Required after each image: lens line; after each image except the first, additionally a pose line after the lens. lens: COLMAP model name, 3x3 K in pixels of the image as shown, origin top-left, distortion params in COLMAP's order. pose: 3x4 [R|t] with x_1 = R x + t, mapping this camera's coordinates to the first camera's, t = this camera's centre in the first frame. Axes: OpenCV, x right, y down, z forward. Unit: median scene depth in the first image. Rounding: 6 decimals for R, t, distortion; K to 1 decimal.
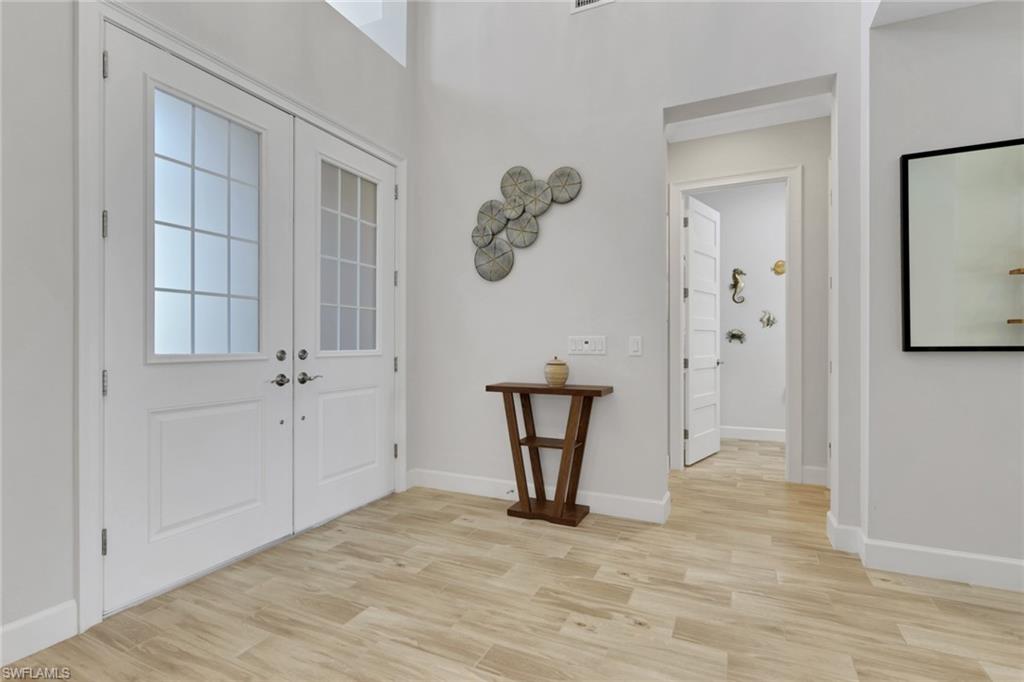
lens RADIAL K [[482.3, 0, 515.2], [0, 482.3, 343.7], [0, 0, 1]] dist [-0.002378, -0.000151]
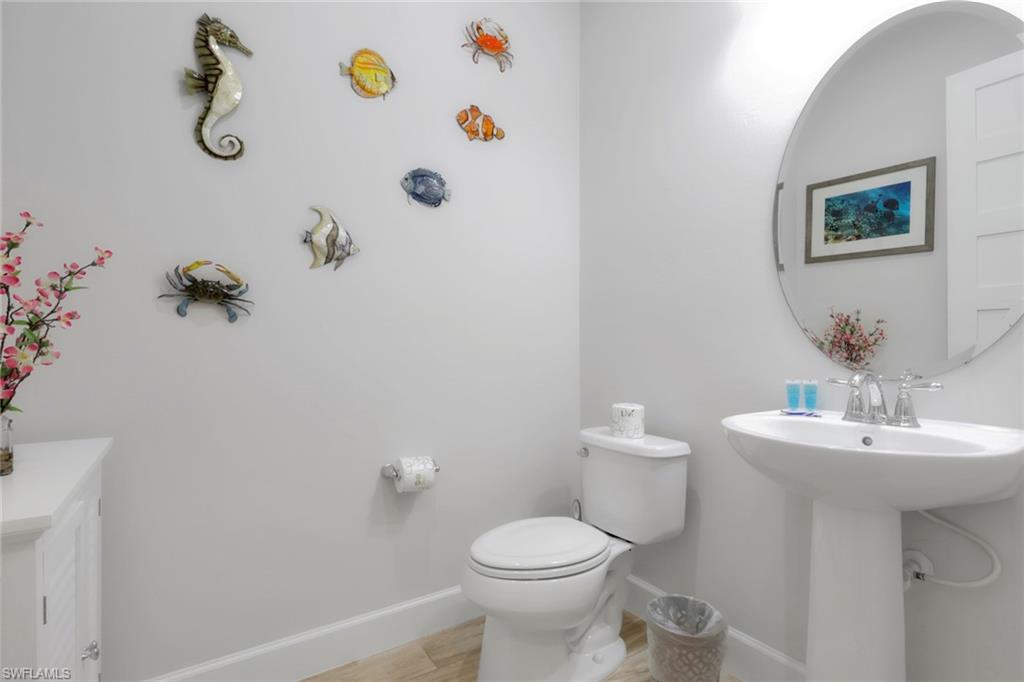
lens RADIAL K [[482.3, 0, 513.8], [0, 482.3, 340.6], [0, 0, 1]] dist [-0.002378, -0.000151]
pose [[0.489087, 0.004604, 0.872223, 0.329237], [-0.012190, 0.999924, 0.001557, 0.006835], [-0.872150, -0.011394, 0.489106, 0.763506]]
